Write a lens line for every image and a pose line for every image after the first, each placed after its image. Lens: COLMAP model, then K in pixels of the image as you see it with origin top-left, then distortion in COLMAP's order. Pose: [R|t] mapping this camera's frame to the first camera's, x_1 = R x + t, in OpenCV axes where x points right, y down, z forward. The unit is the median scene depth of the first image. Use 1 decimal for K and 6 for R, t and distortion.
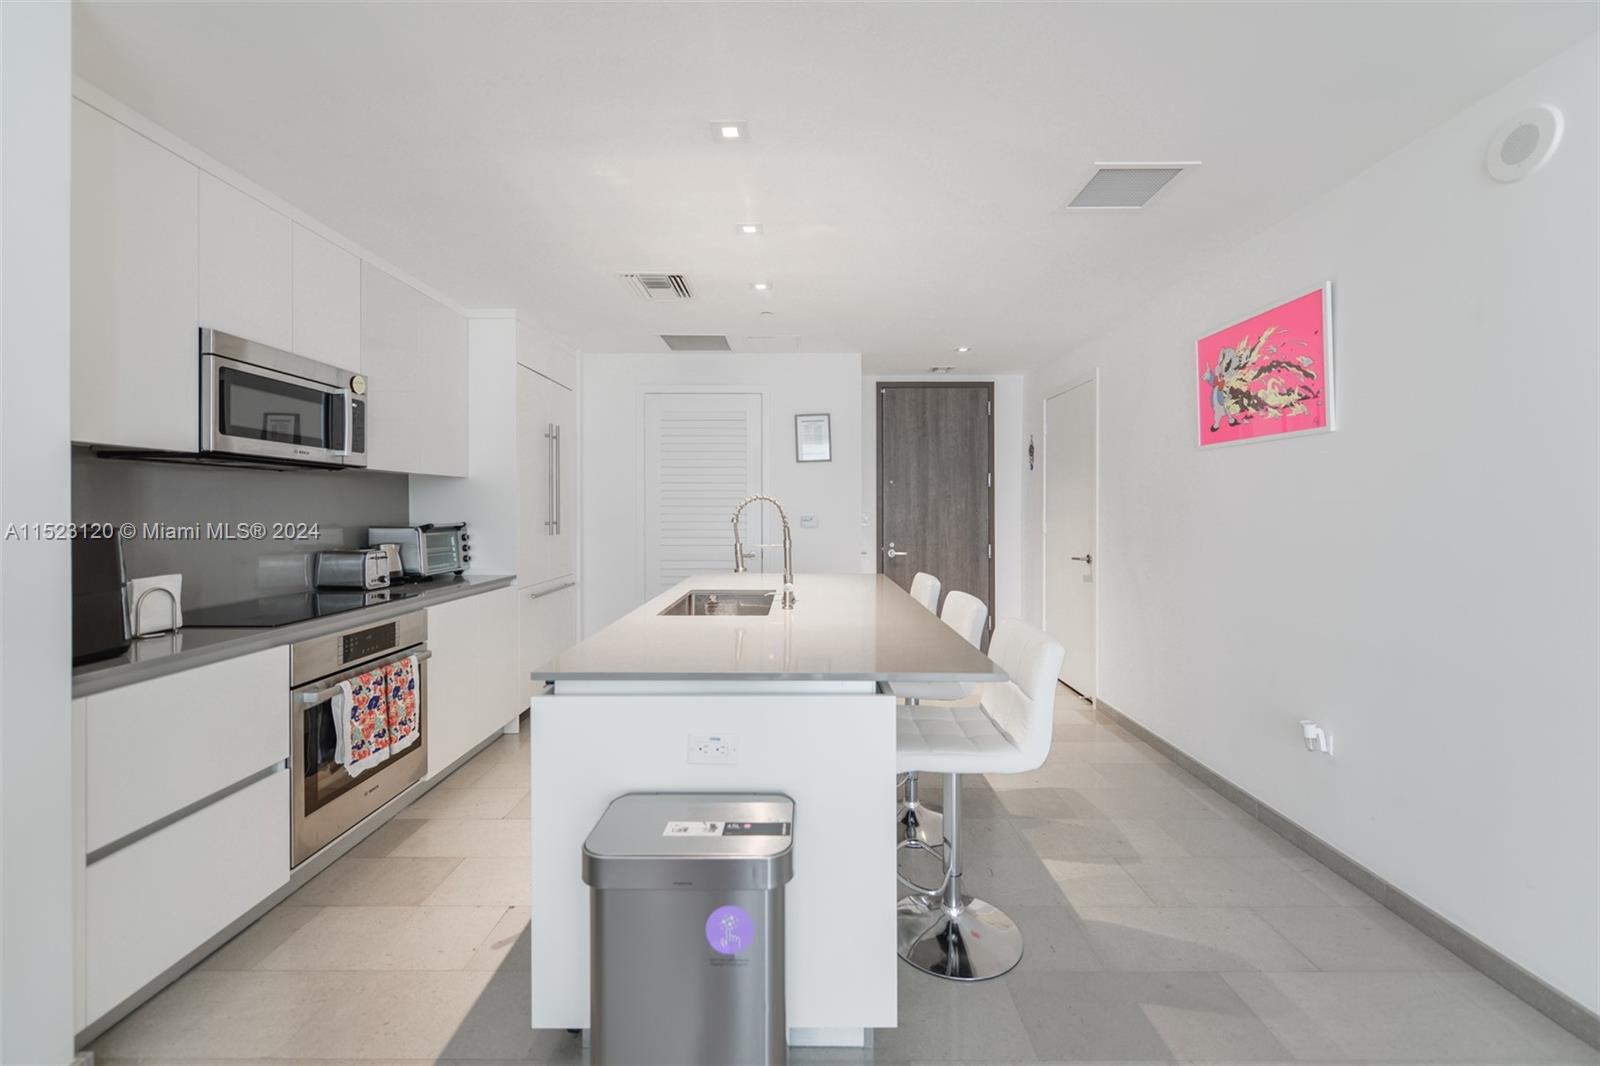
lens RADIAL K [[655.1, 0, 797.9], [0, 655.1, 510.5], [0, 0, 1]] dist [-0.000436, -0.000480]
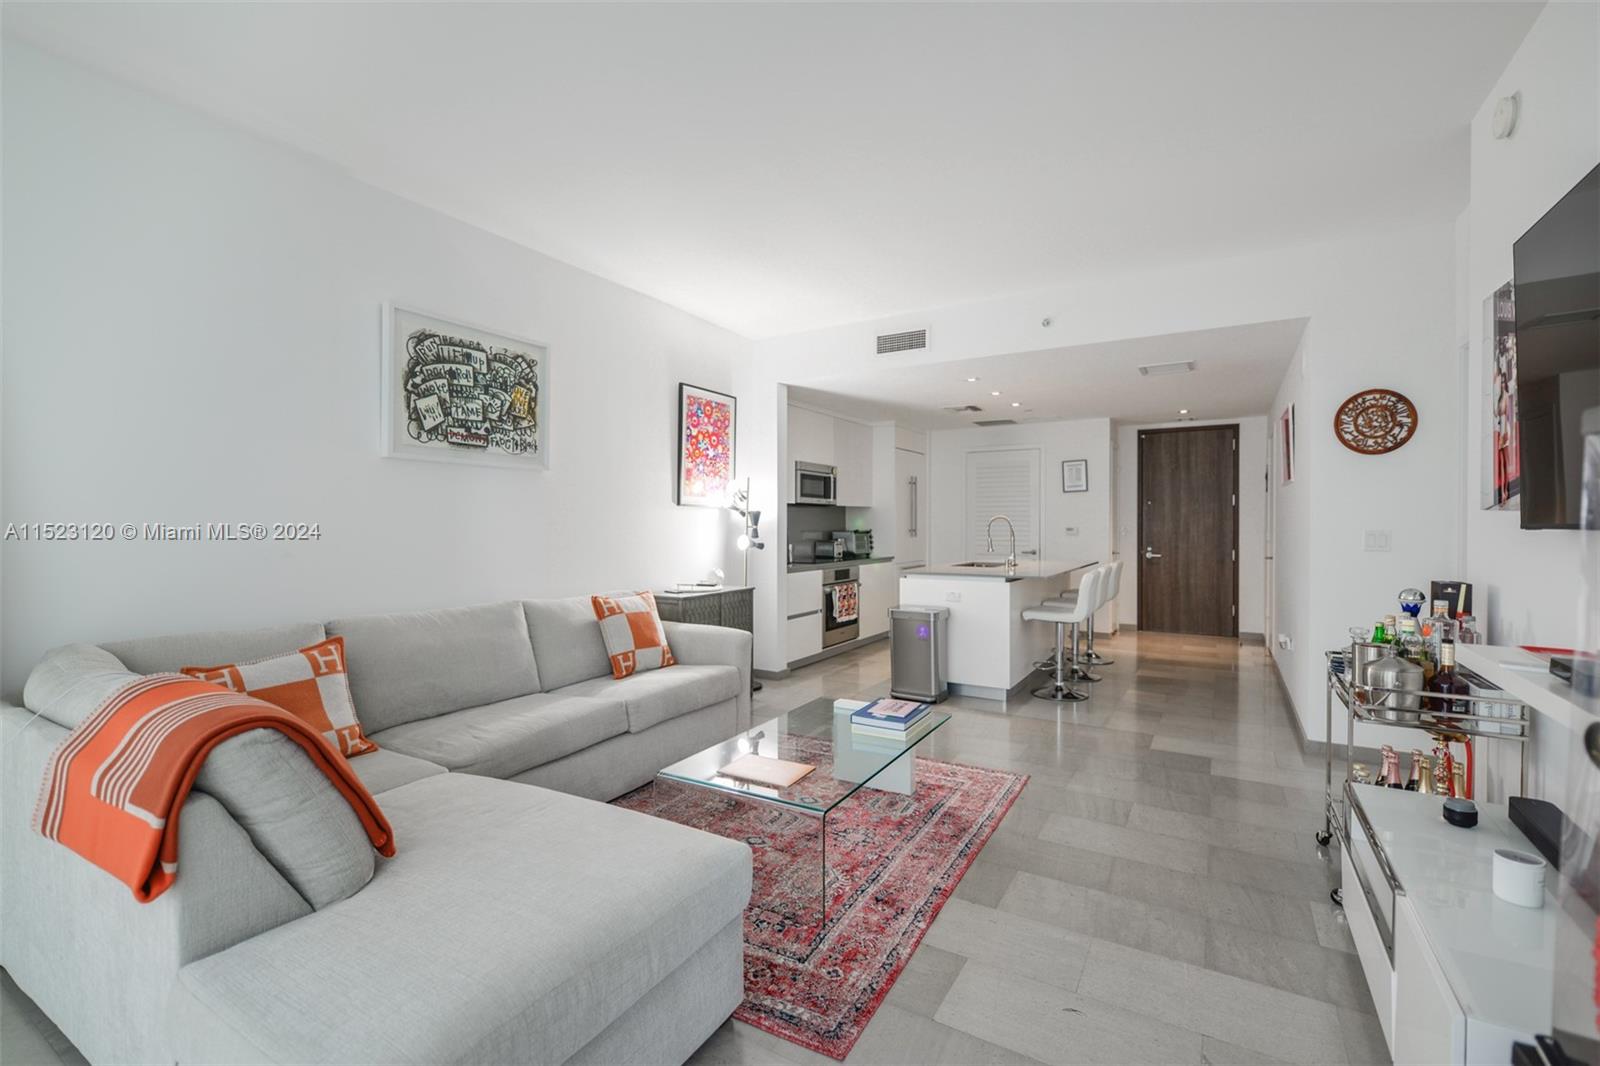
lens RADIAL K [[705.2, 0, 797.0], [0, 705.2, 531.2], [0, 0, 1]] dist [0.002602, -0.000008]
pose [[0.859080, 0.005478, -0.511812, 0.501594], [-0.000776, 0.999956, 0.009400, 0.004244], [0.511841, -0.007678, 0.859046, -1.208215]]
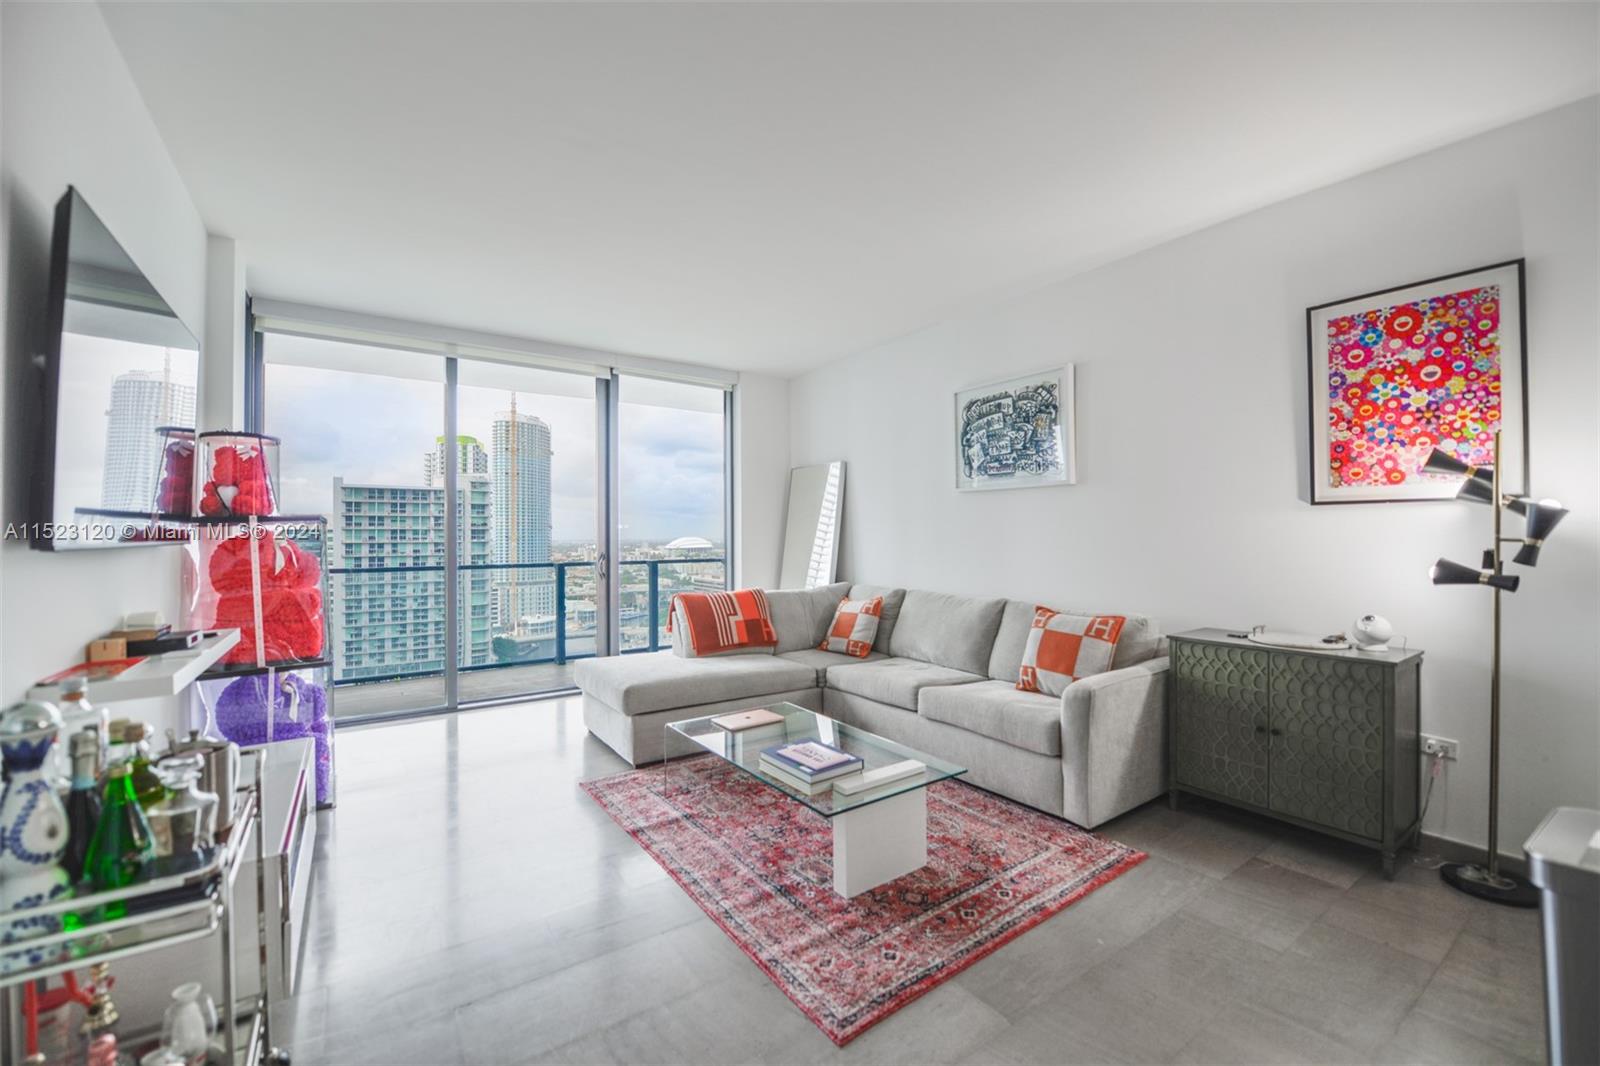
lens RADIAL K [[642.4, 0, 801.6], [0, 642.4, 532.5], [0, 0, 1]] dist [-0.011231, -0.005049]
pose [[-0.821930, 0.000509, -0.569588, 0.562031], [0.003724, 0.999983, -0.004480, 0.001354], [0.569576, -0.005804, -0.821918, 0.461894]]
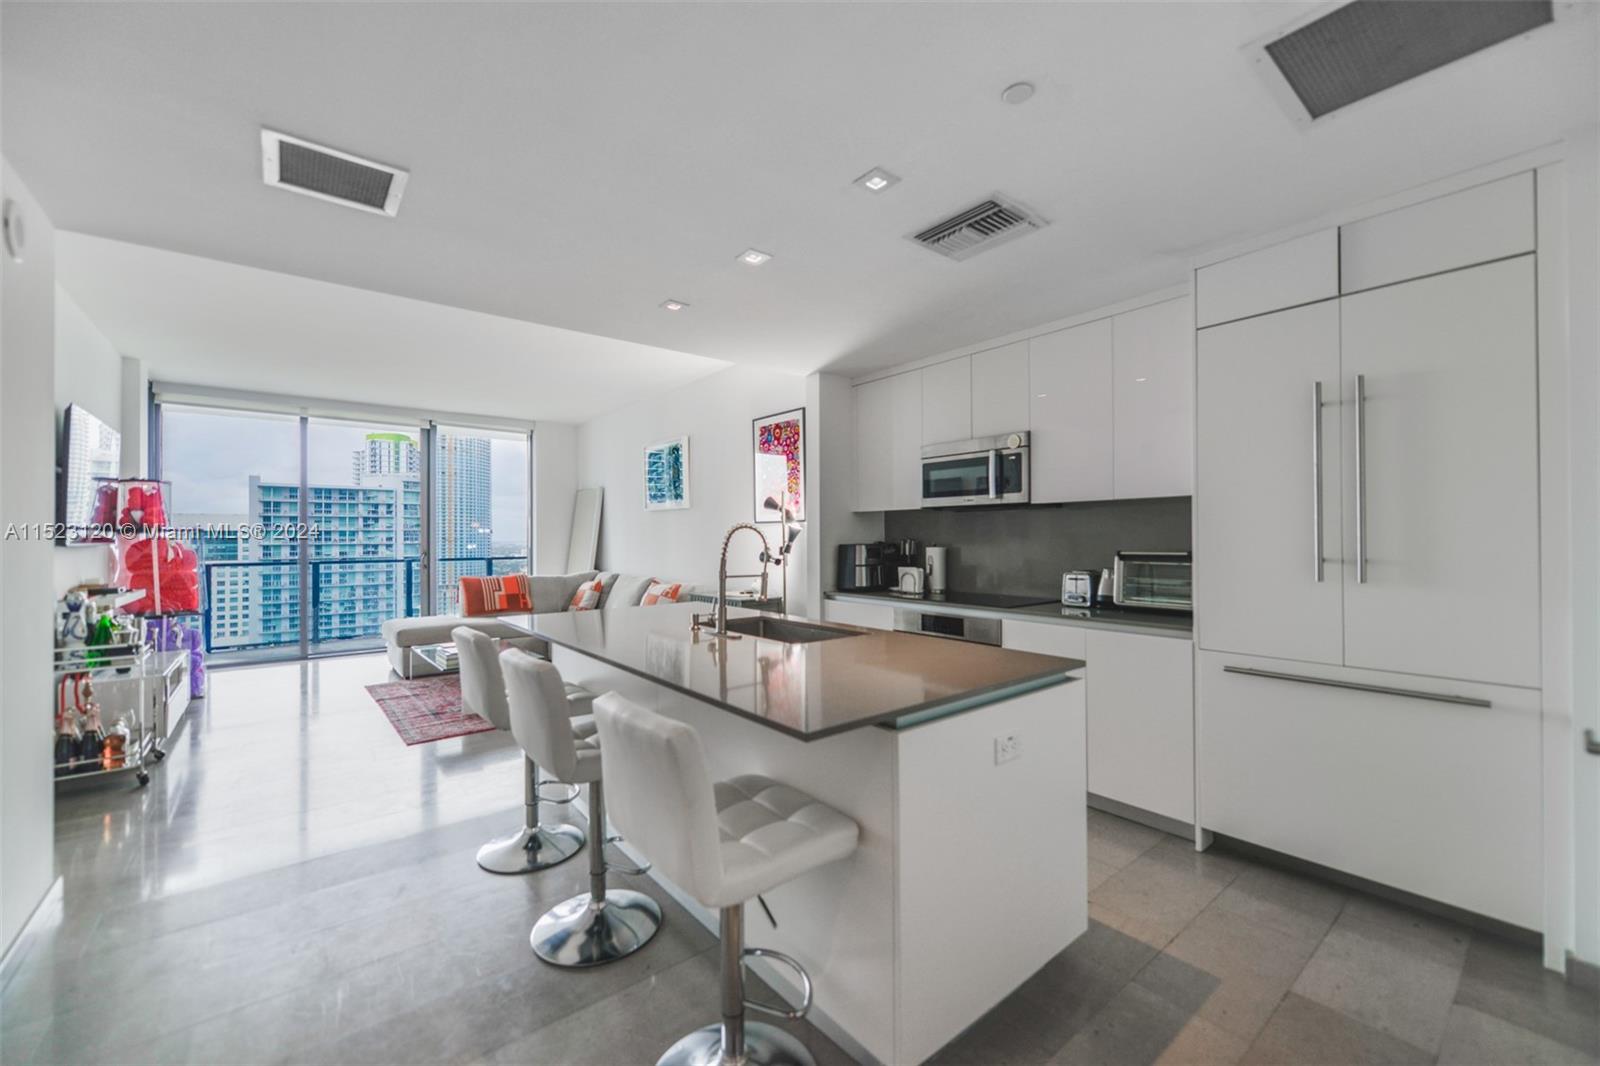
lens RADIAL K [[636.0, 0, 800.0], [0, 636.0, 533.0], [0, 0, 1]] dist [0.016489, -0.009718]
pose [[-0.776115, -0.000677, -0.630592, 0.435594], [0.003667, 0.999978, -0.005586, -0.002752], [0.630581, -0.006648, -0.776095, 1.607719]]
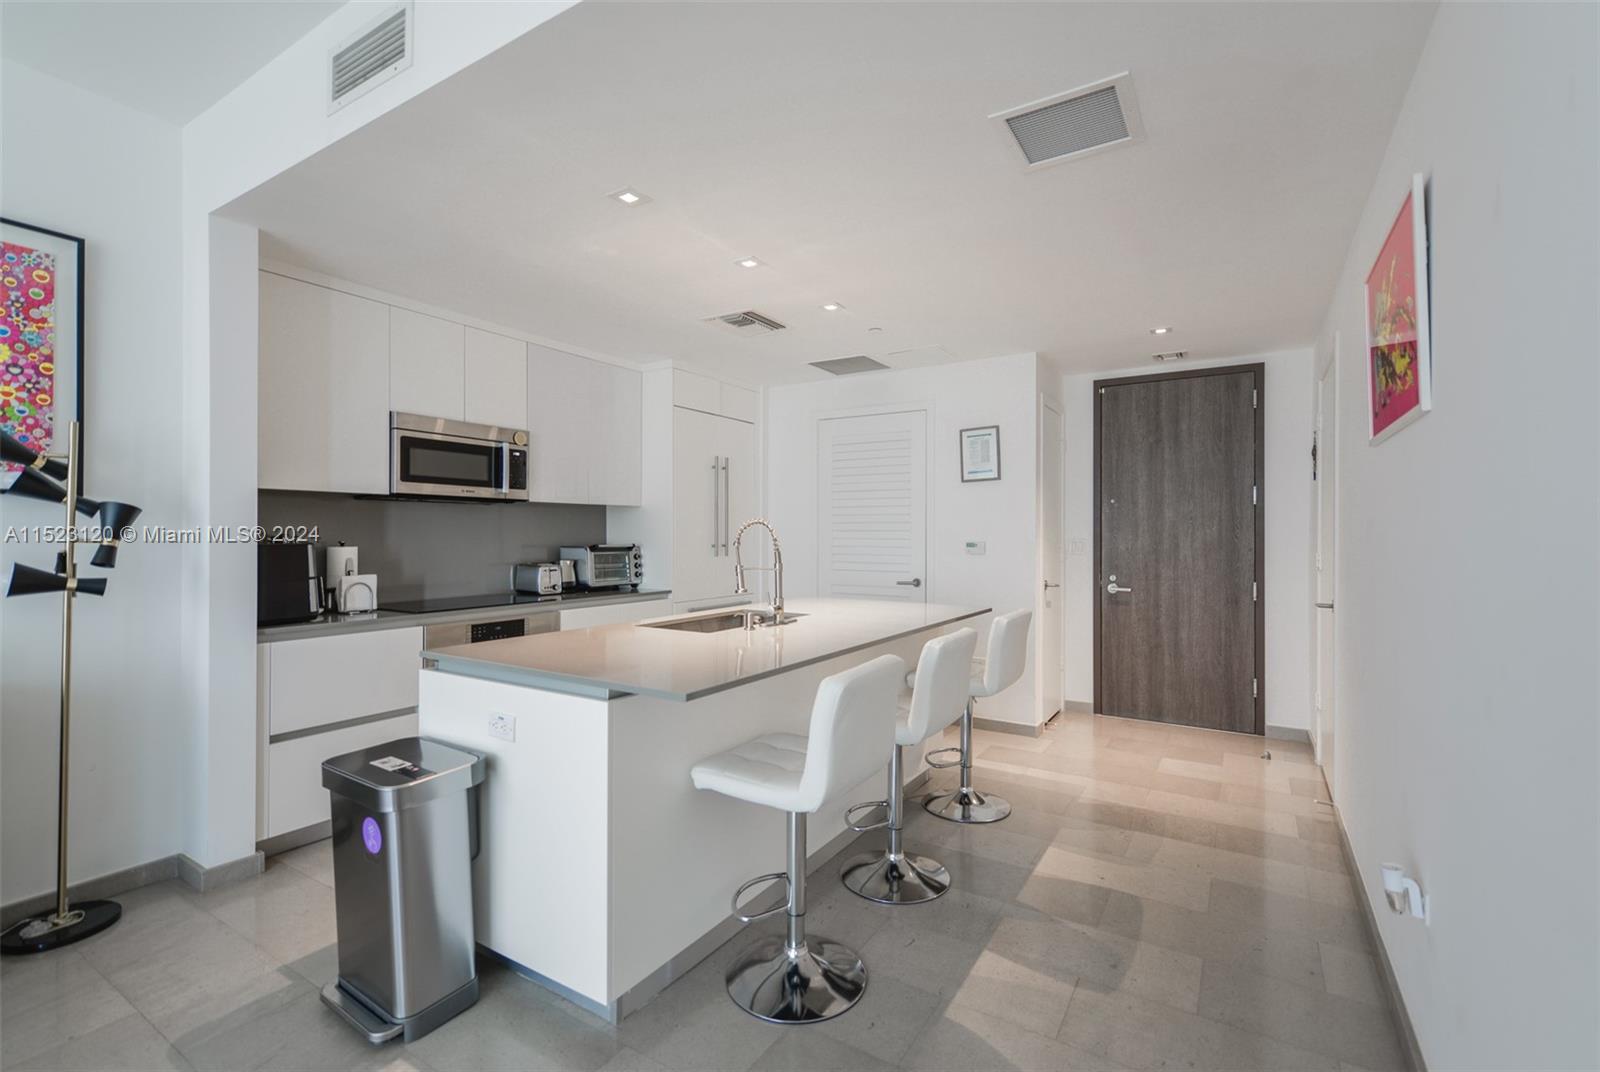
lens RADIAL K [[705.2, 0, 797.0], [0, 705.2, 534.2], [0, 0, 1]] dist [0.002602, -0.000008]
pose [[0.847546, 0.002951, -0.530714, 0.523942], [-0.004091, 0.999991, -0.000973, 0.000569], [0.530706, 0.002996, 0.847551, 0.083180]]
